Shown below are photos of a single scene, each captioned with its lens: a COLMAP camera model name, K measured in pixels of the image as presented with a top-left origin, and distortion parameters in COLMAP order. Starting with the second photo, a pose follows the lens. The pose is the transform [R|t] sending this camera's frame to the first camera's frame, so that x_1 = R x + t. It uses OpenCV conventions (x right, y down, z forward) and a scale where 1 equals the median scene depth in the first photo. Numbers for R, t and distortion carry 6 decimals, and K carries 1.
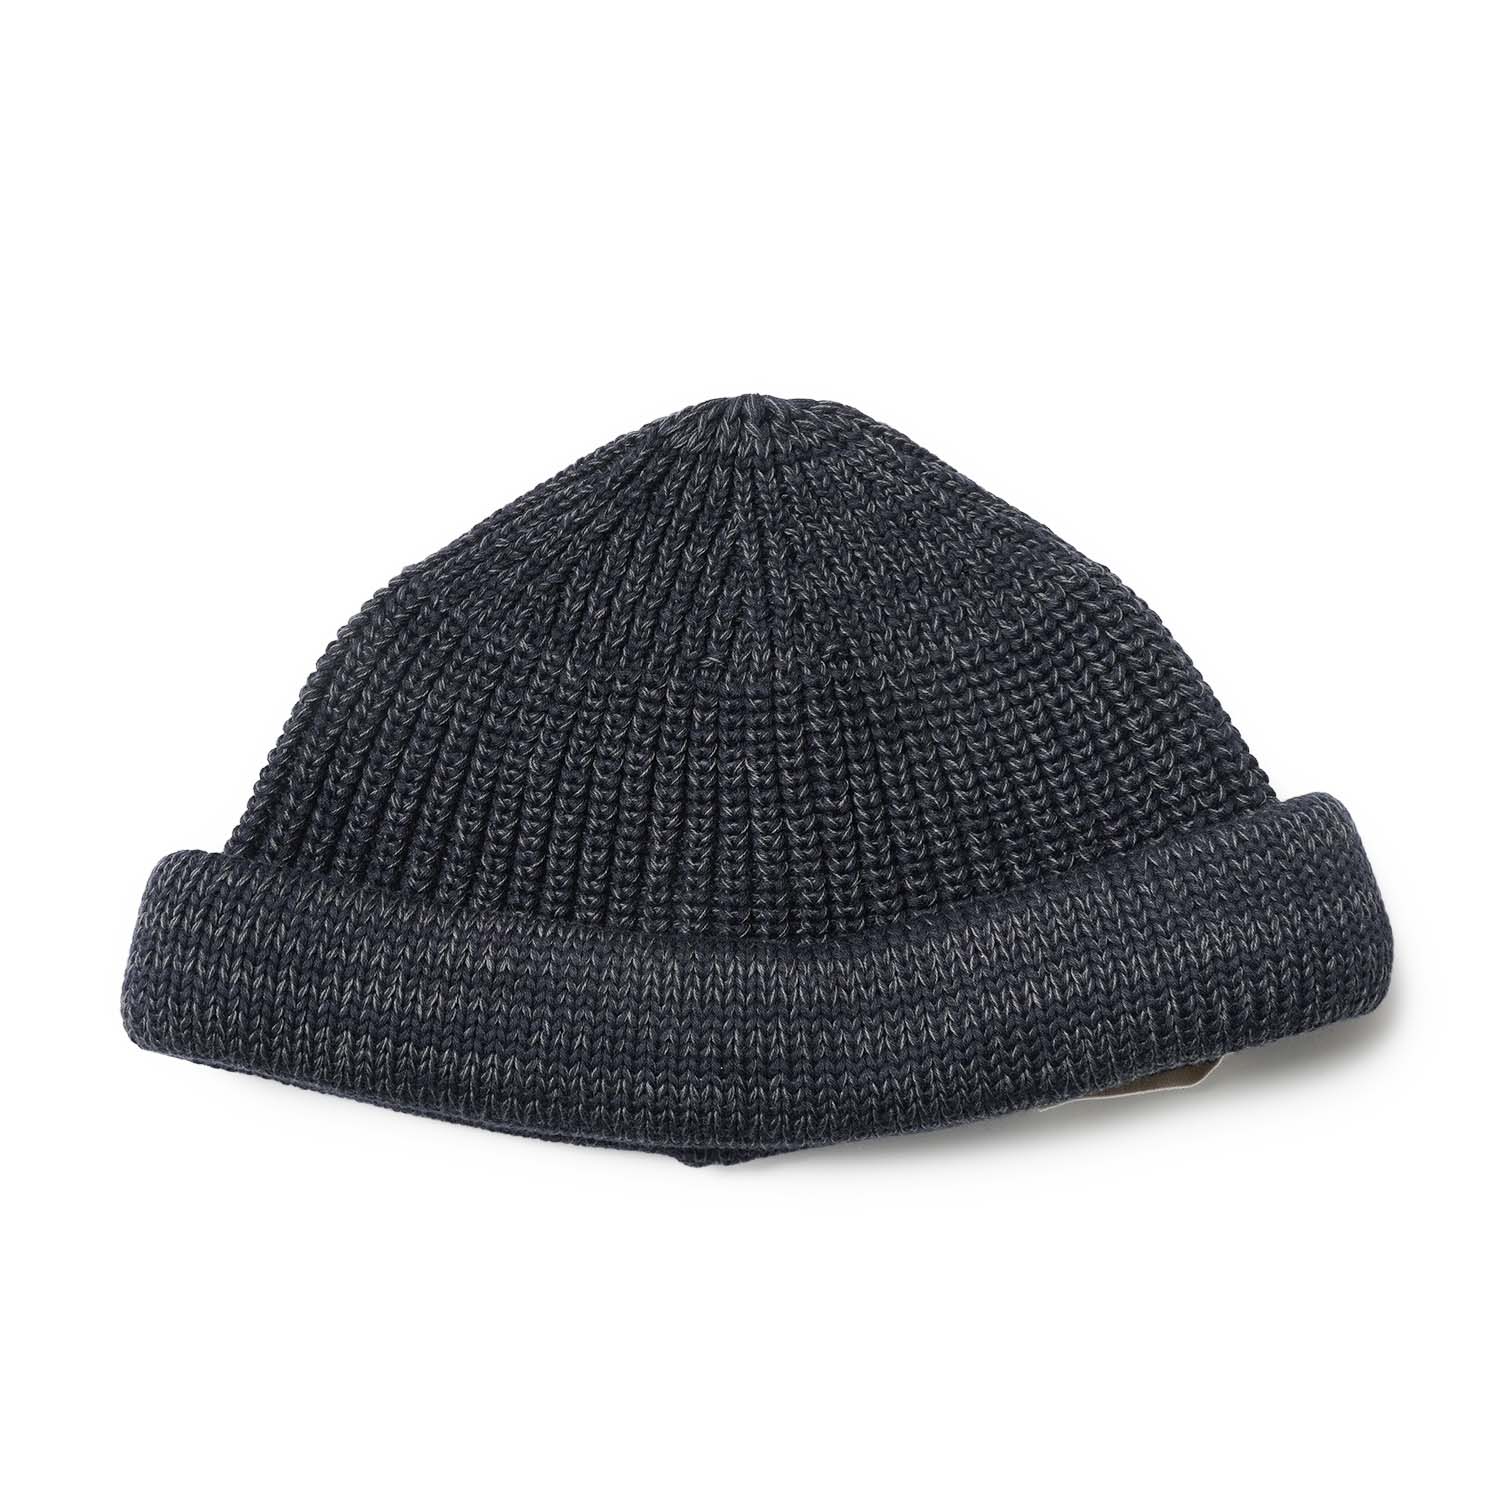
lens RADIAL K [[1986.9, 0, 759.3], [0, 1986.9, 755.5], [0, 0, 1]] dist [-0.006279, 0.000000]
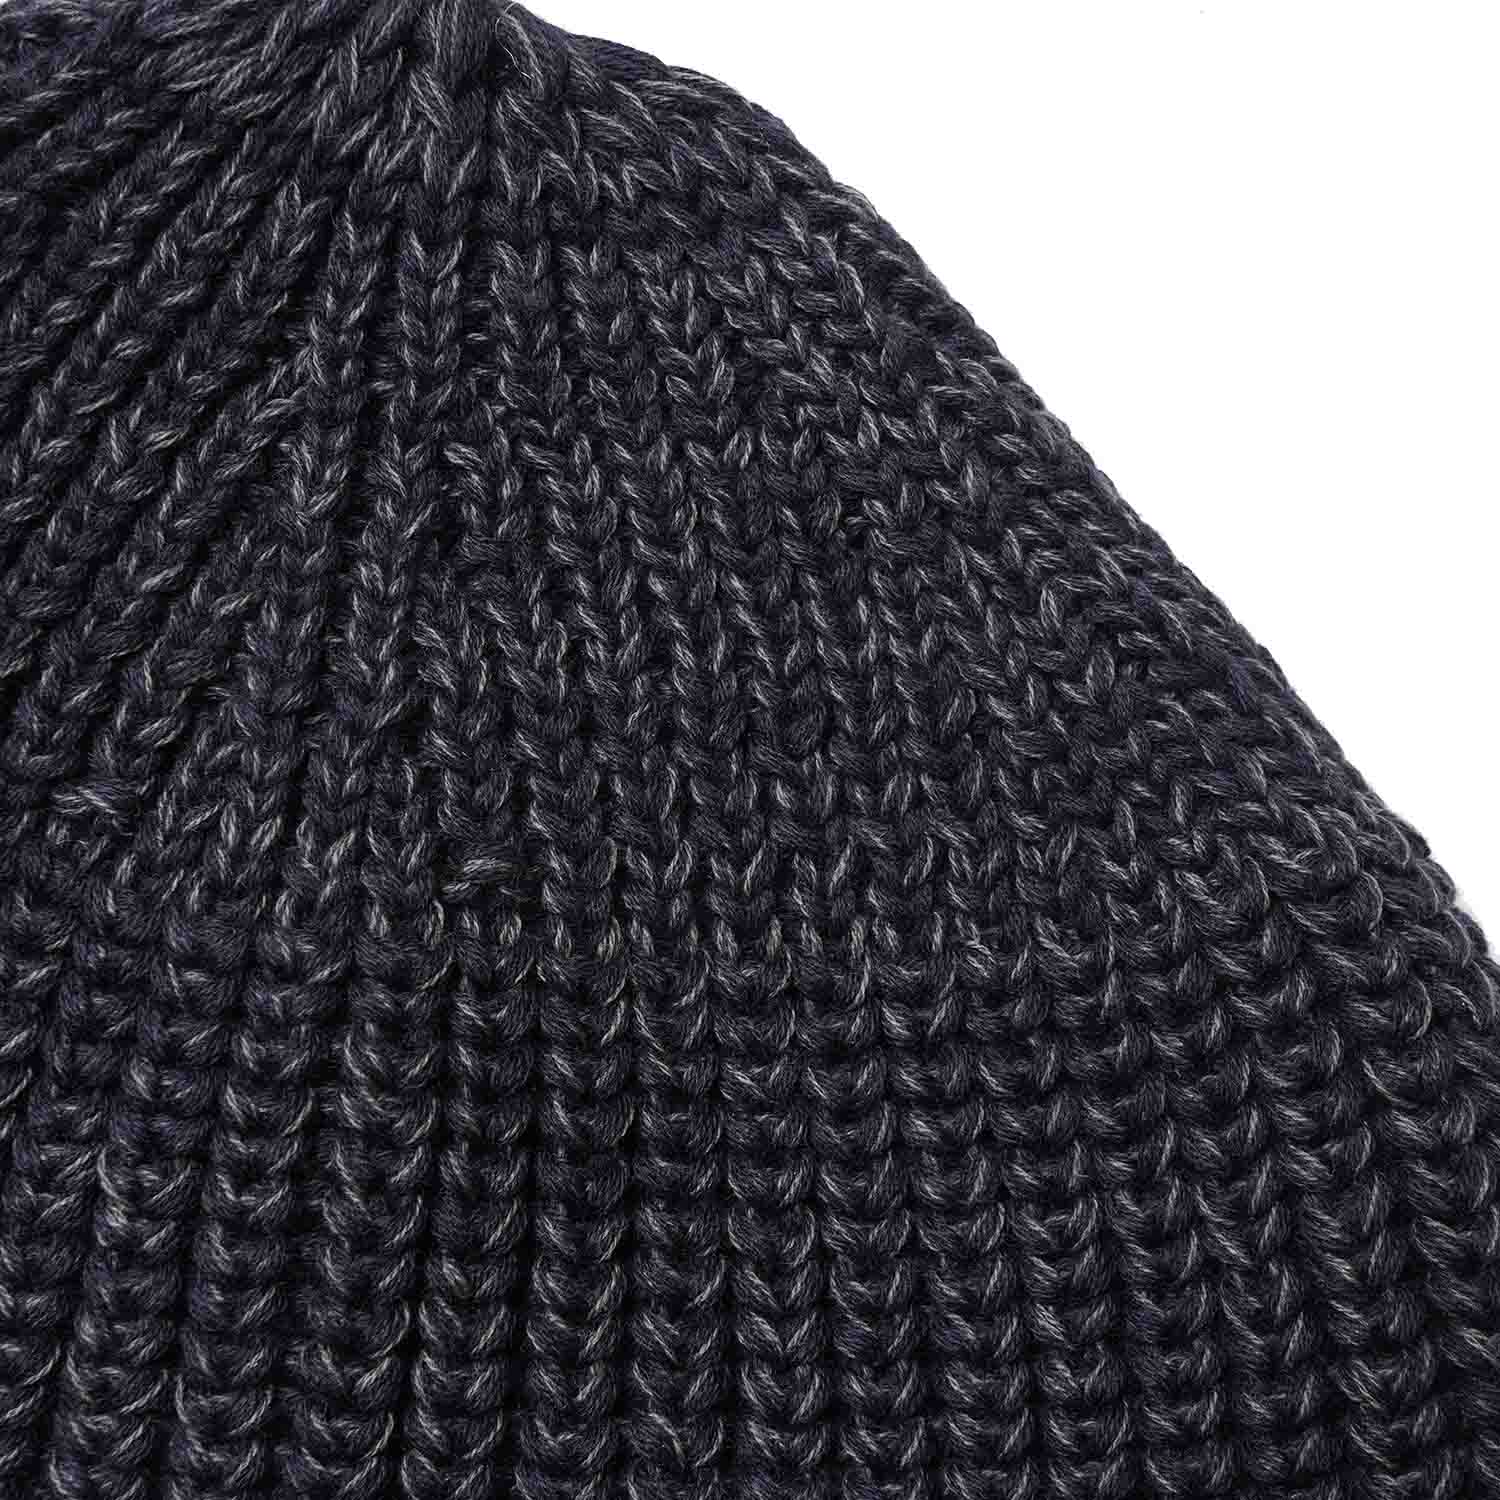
lens RADIAL K [[3603.2, 0, 746.3], [0, 3603.2, 745.0], [0, 0, 1]] dist [0.015603, 0.000000]
pose [[0.963242, 0.267432, 0.025404, 0.055955], [-0.267942, 0.963241, 0.019320, -0.092712], [-0.019303, -0.025416, 0.999491, 0.445824]]
